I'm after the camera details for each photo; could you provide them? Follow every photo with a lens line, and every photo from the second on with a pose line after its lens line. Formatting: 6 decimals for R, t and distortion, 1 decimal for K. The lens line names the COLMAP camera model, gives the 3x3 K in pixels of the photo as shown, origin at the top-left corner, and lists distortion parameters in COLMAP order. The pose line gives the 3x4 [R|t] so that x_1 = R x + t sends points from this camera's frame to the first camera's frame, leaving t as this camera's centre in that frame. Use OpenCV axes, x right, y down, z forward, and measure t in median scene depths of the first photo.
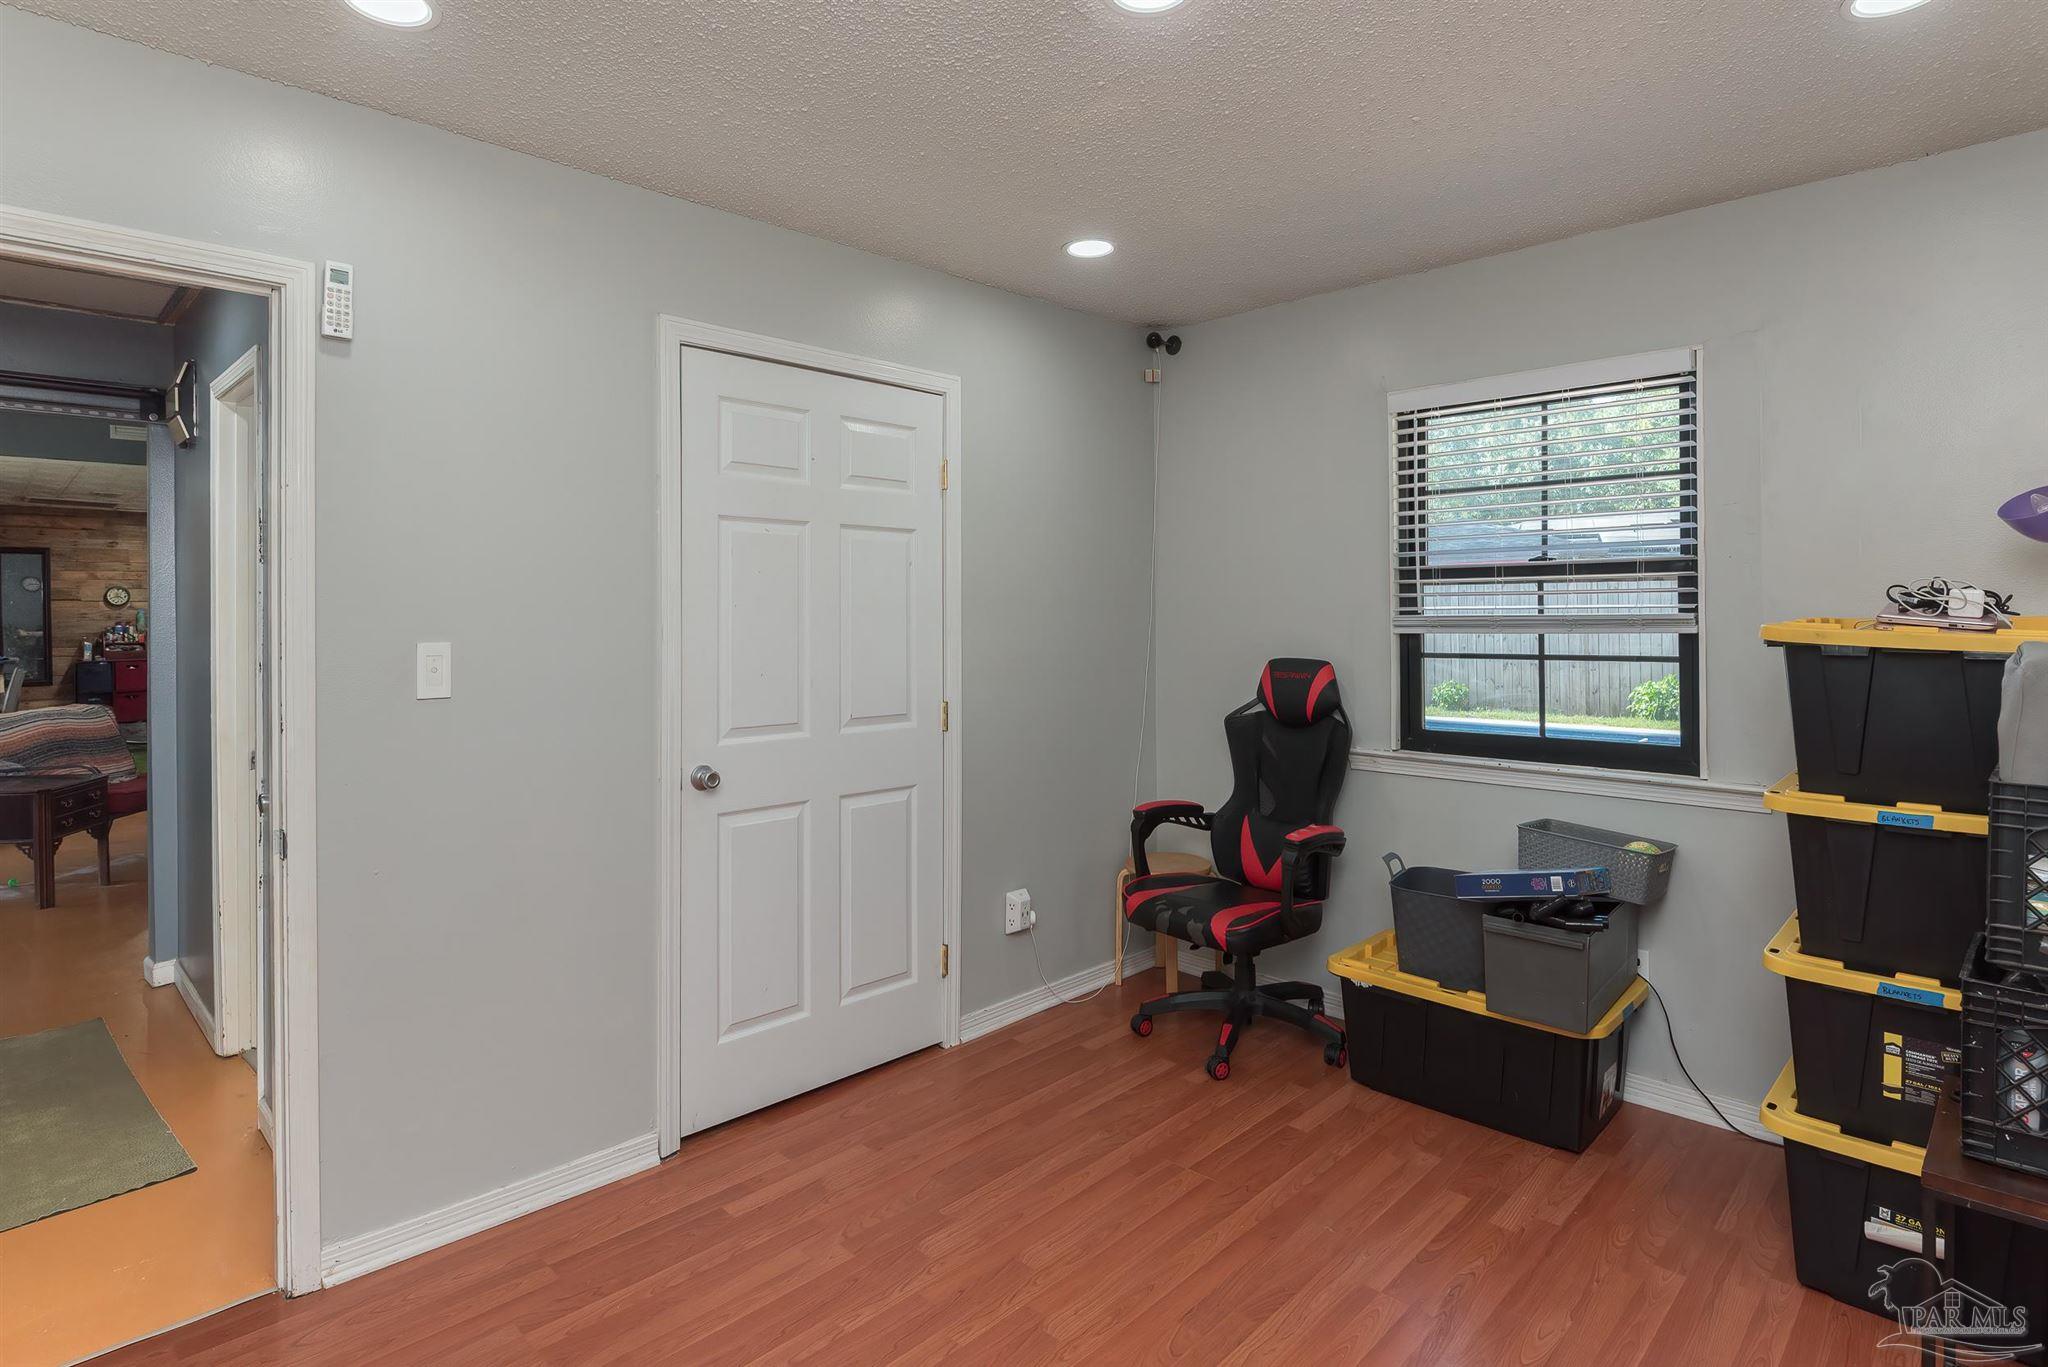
lens RADIAL K [[1095.4, 0, 1016.7], [0, 1095.4, 615.7], [0, 0, 1]] dist [-0.001782, -0.000644]
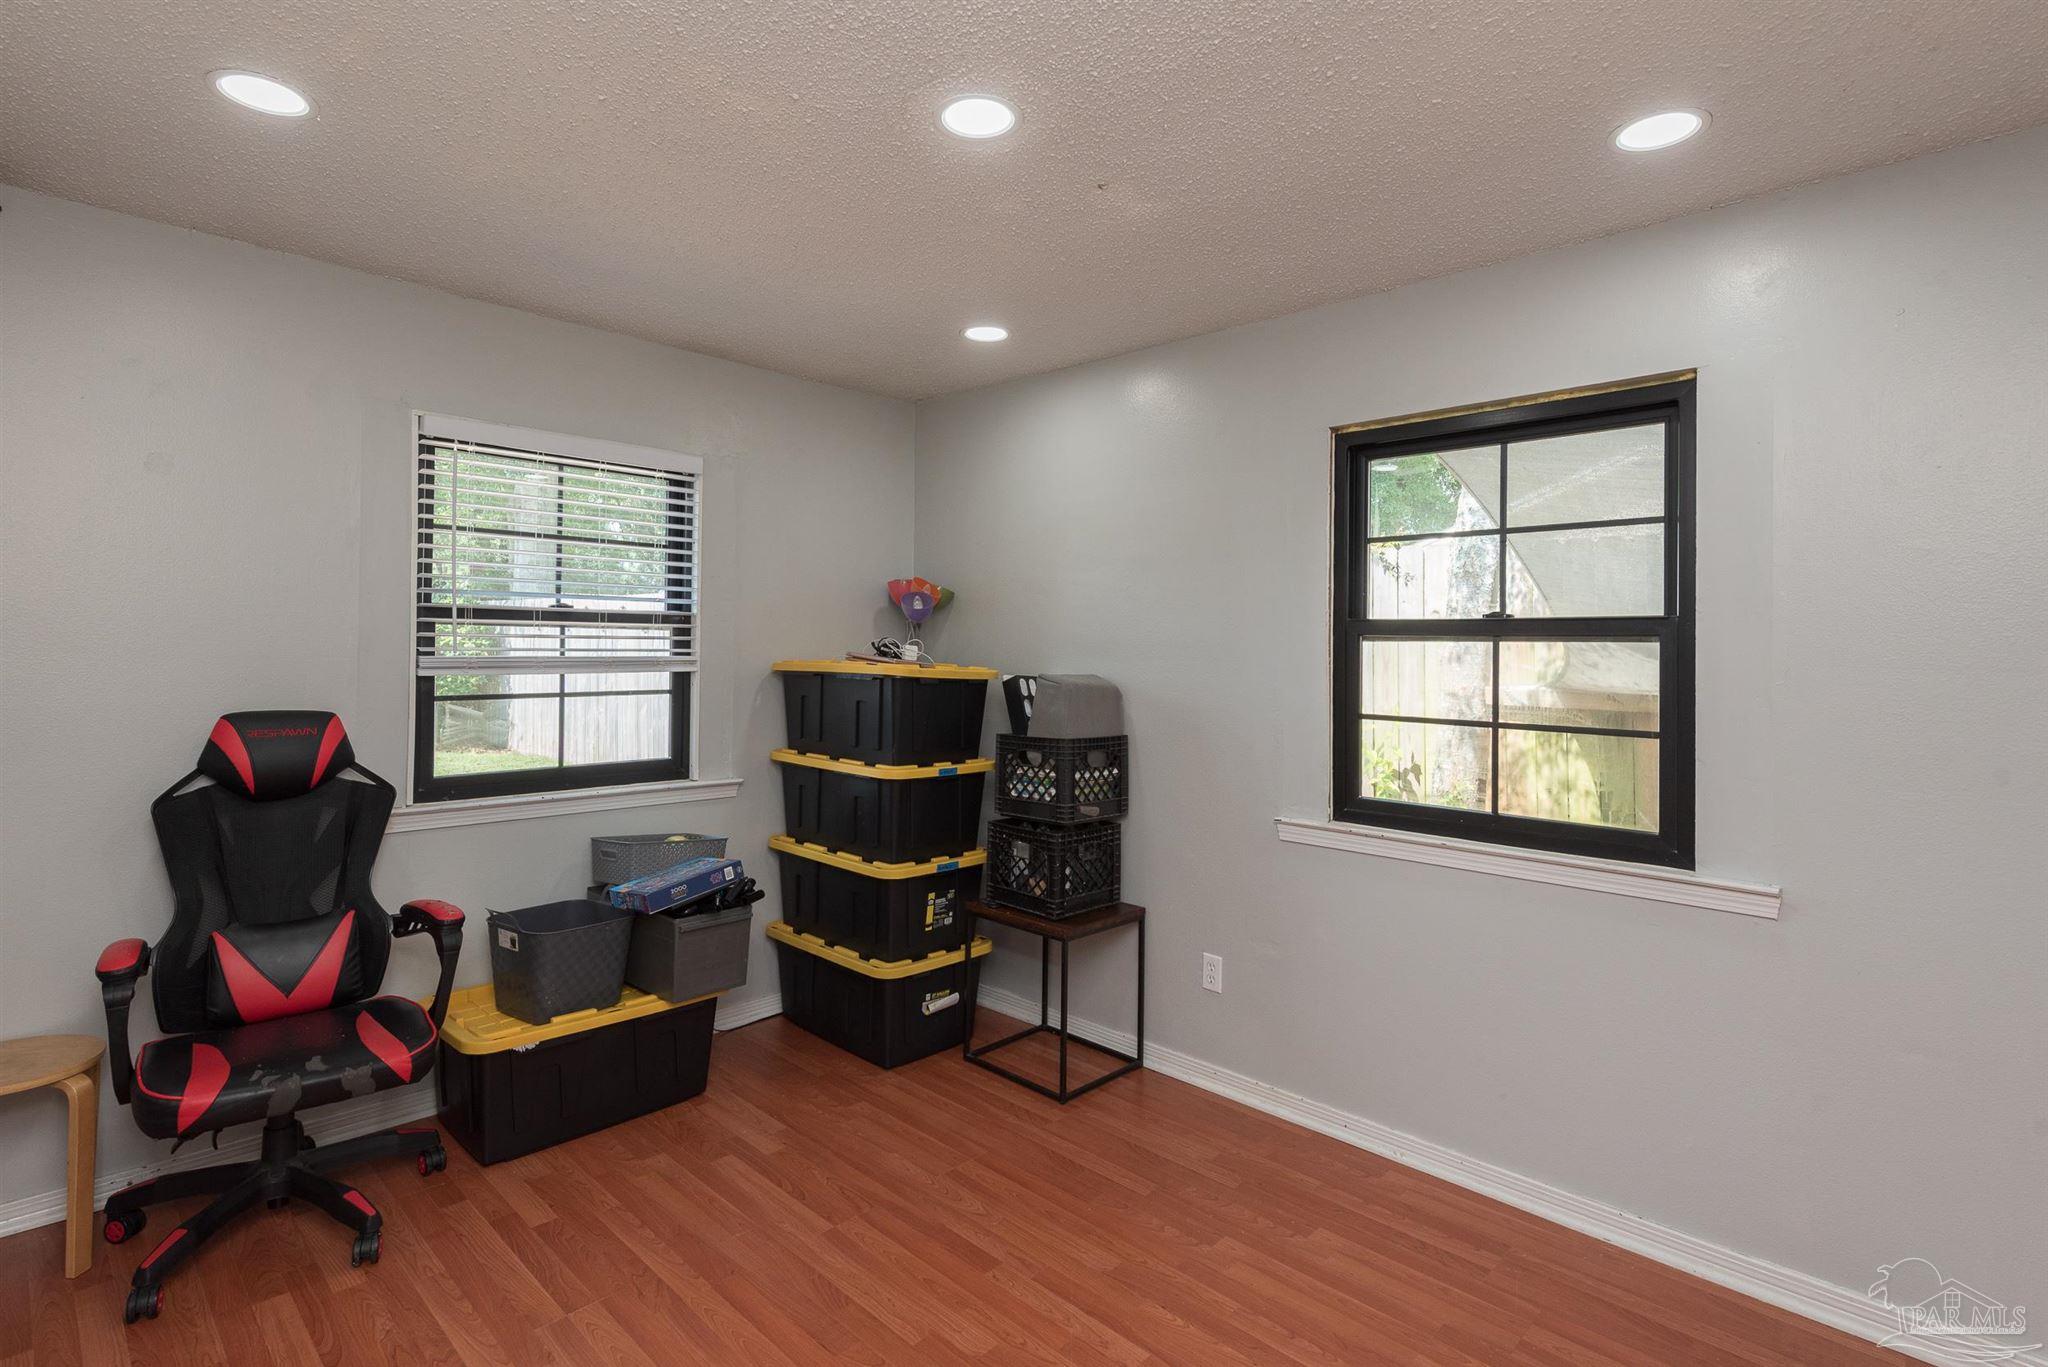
lens RADIAL K [[964.3, 0, 1018.6], [0, 964.3, 636.4], [0, 0, 1]] dist [0.000082, 0.000073]
pose [[-0.002201, 0.023886, 0.999712, -0.512596], [-0.005920, 0.999697, -0.023899, -0.000587], [-0.999980, -0.005971, -0.002059, 0.563195]]
